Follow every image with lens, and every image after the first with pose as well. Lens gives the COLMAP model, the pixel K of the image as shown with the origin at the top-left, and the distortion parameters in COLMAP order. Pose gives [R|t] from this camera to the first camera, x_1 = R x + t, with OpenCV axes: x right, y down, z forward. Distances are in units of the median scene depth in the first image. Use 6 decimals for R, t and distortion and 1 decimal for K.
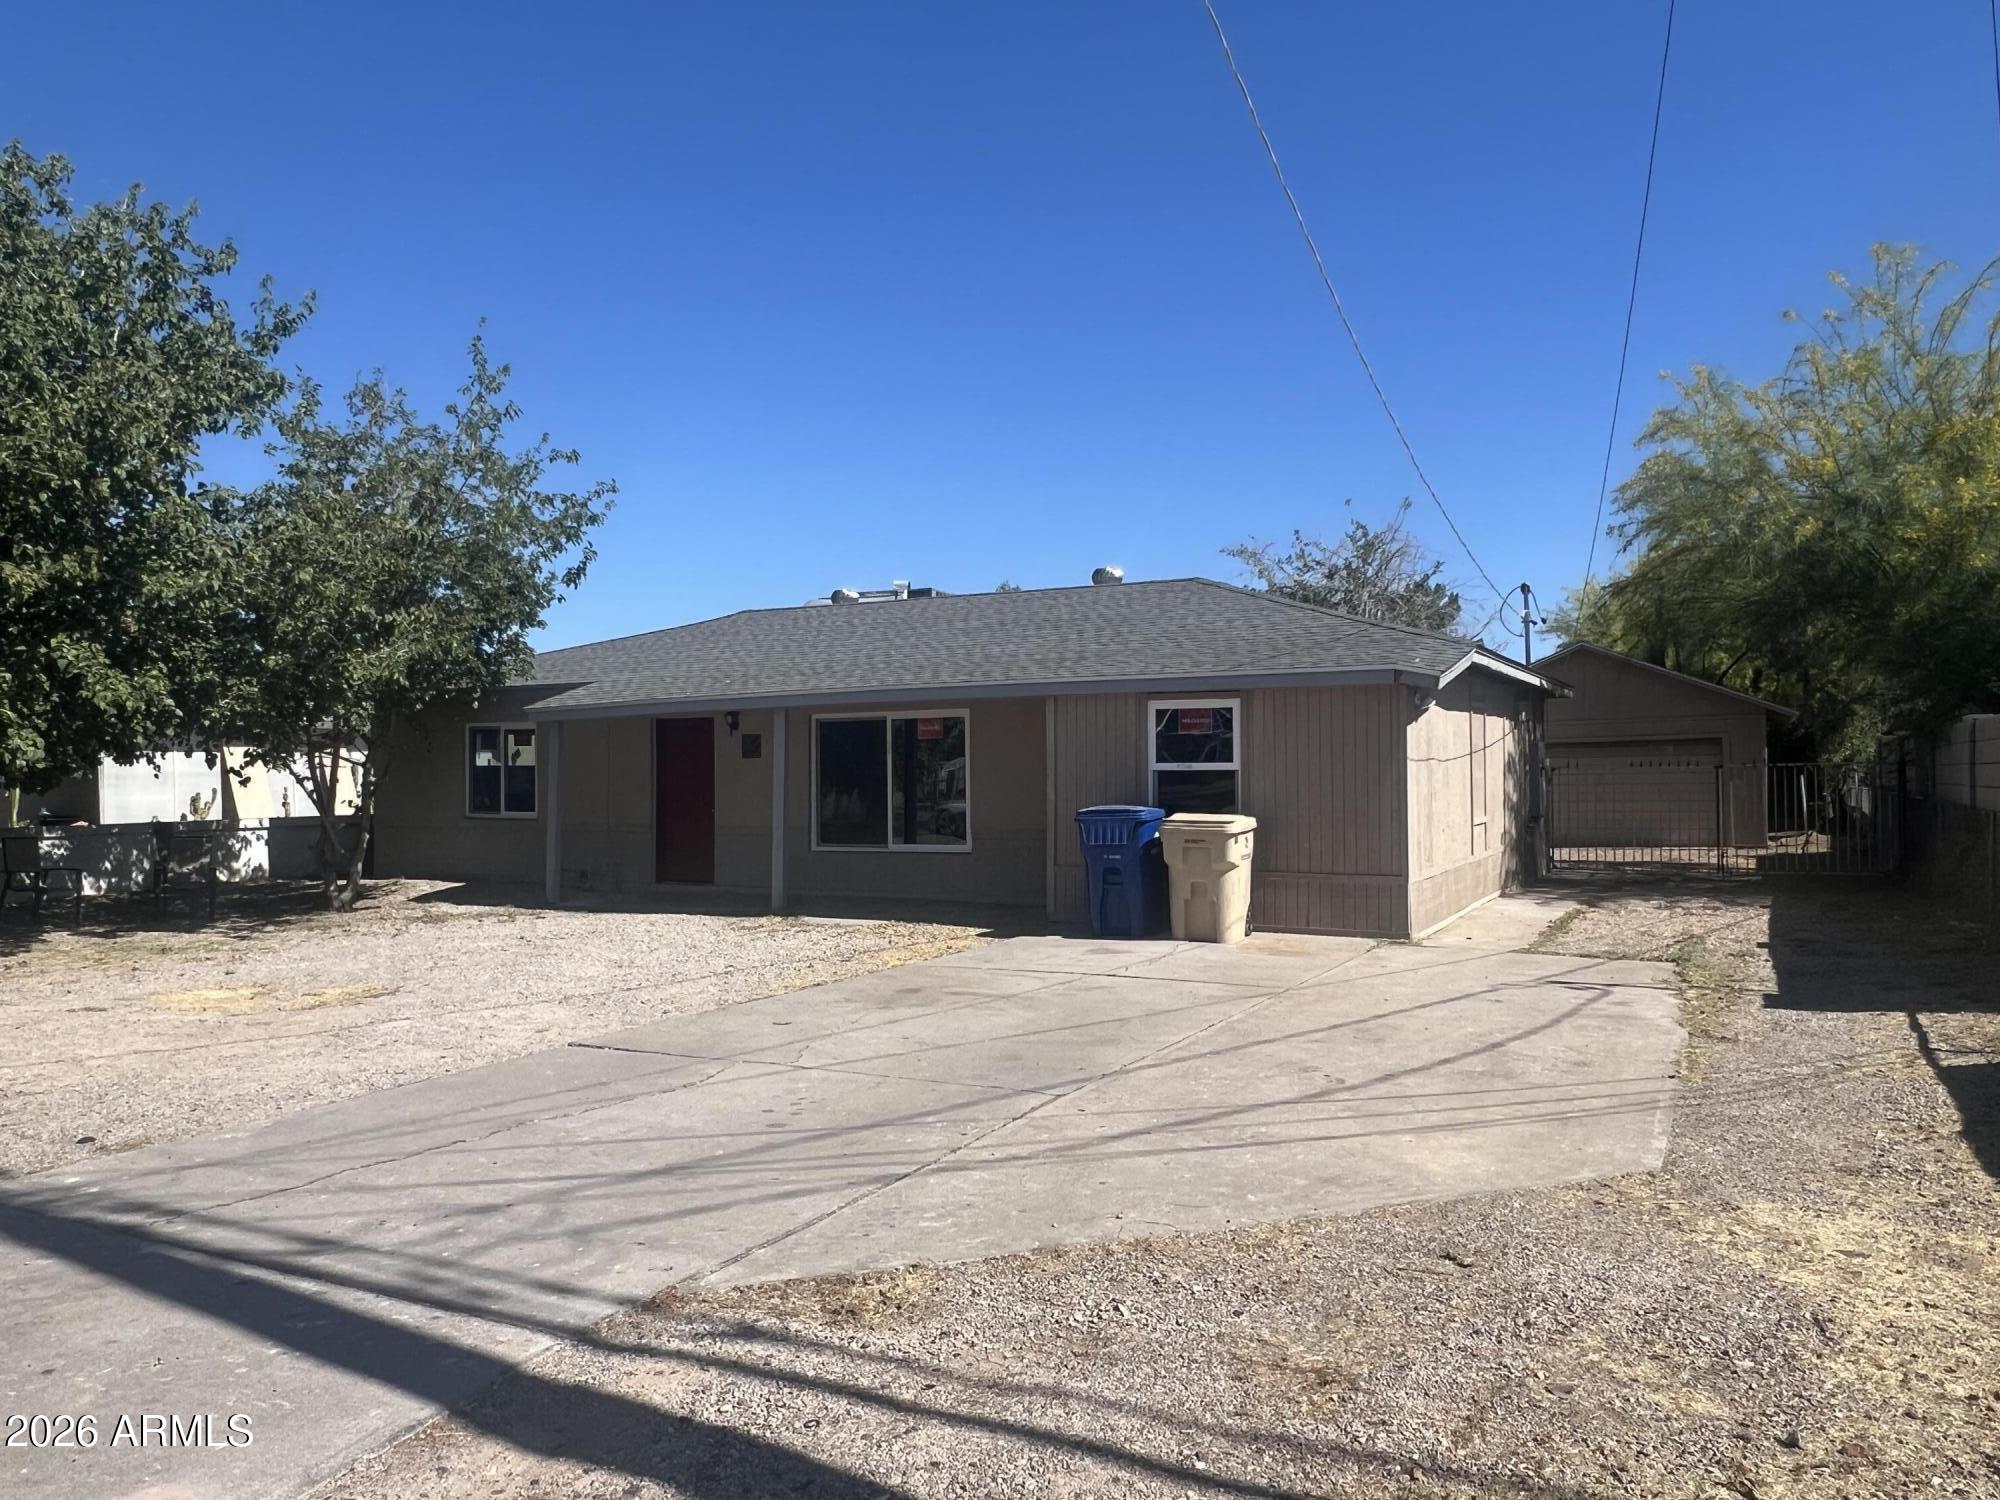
lens RADIAL K [[1386.0, 0, 1004.8], [0, 1386.0, 753.8], [0, 0, 1]] dist [0.015804, -0.012504]
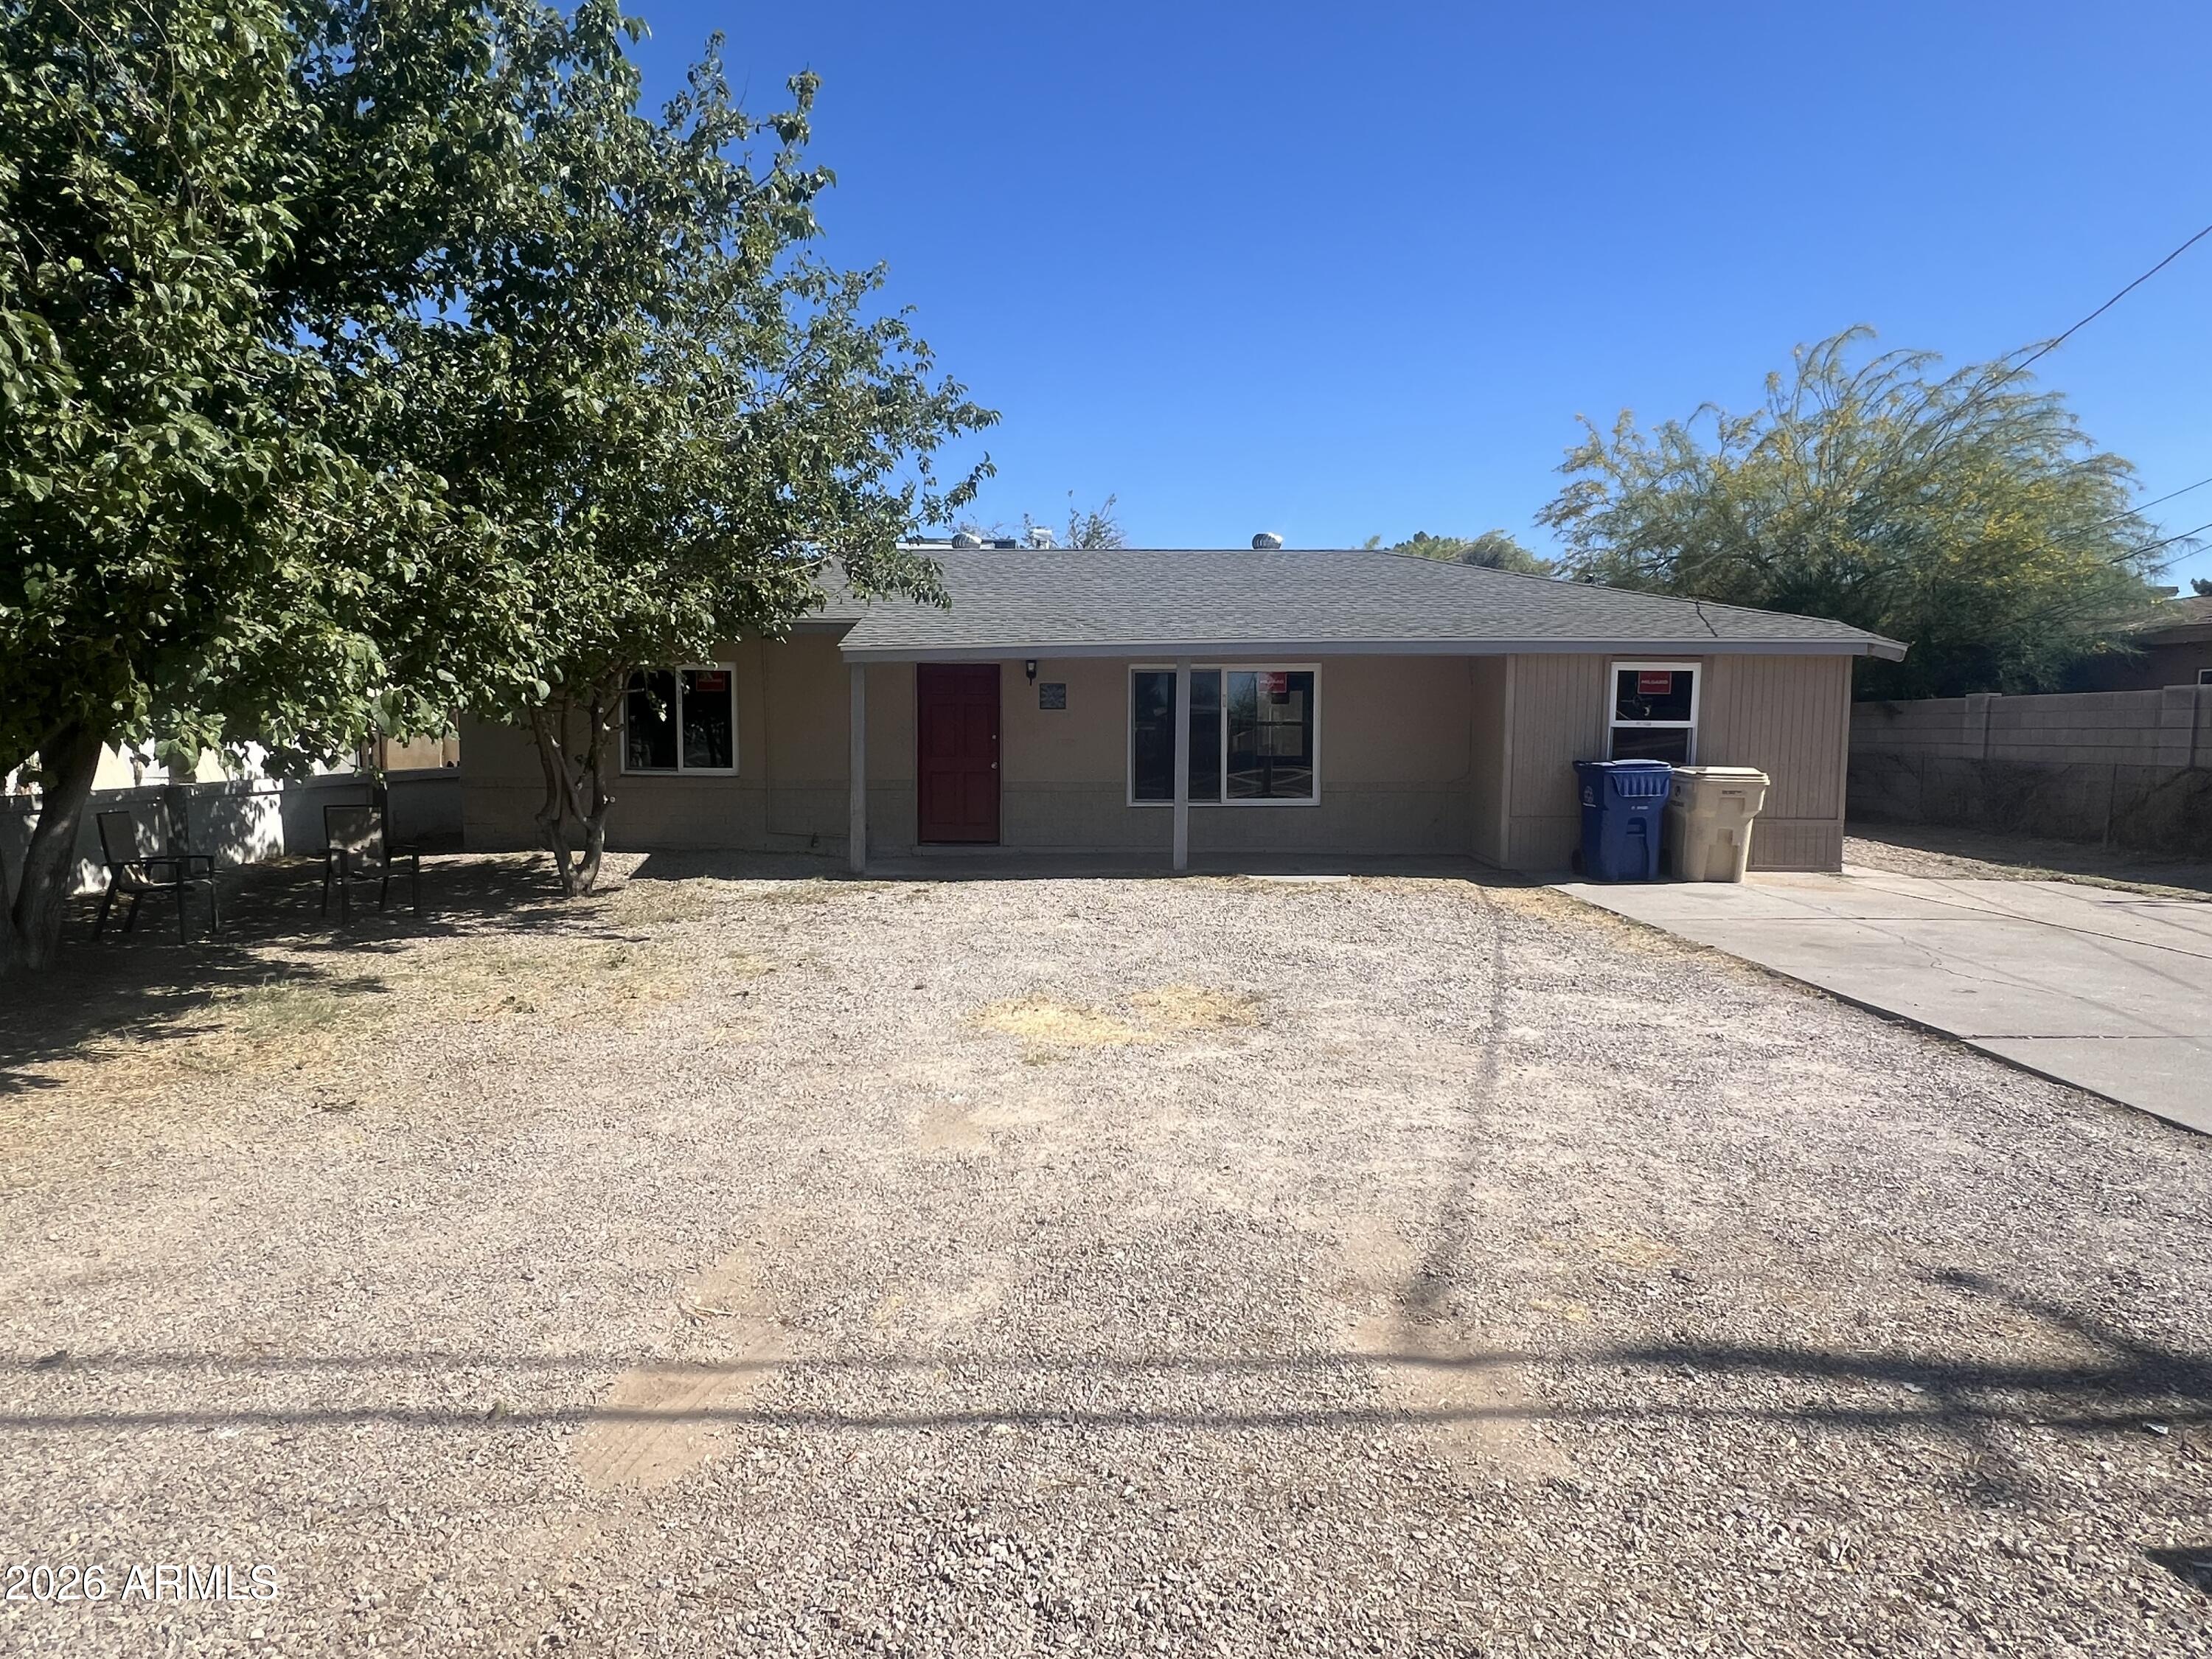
lens RADIAL K [[1188.7, 0, 1106.5], [0, 1188.7, 833.9], [0, 0, 1]] dist [-0.003036, -0.000188]
pose [[0.888649, -0.030086, 0.457599, -0.570728], [-0.015593, 0.995286, 0.095719, 0.010428], [-0.458322, -0.092196, 0.883991, 0.296701]]
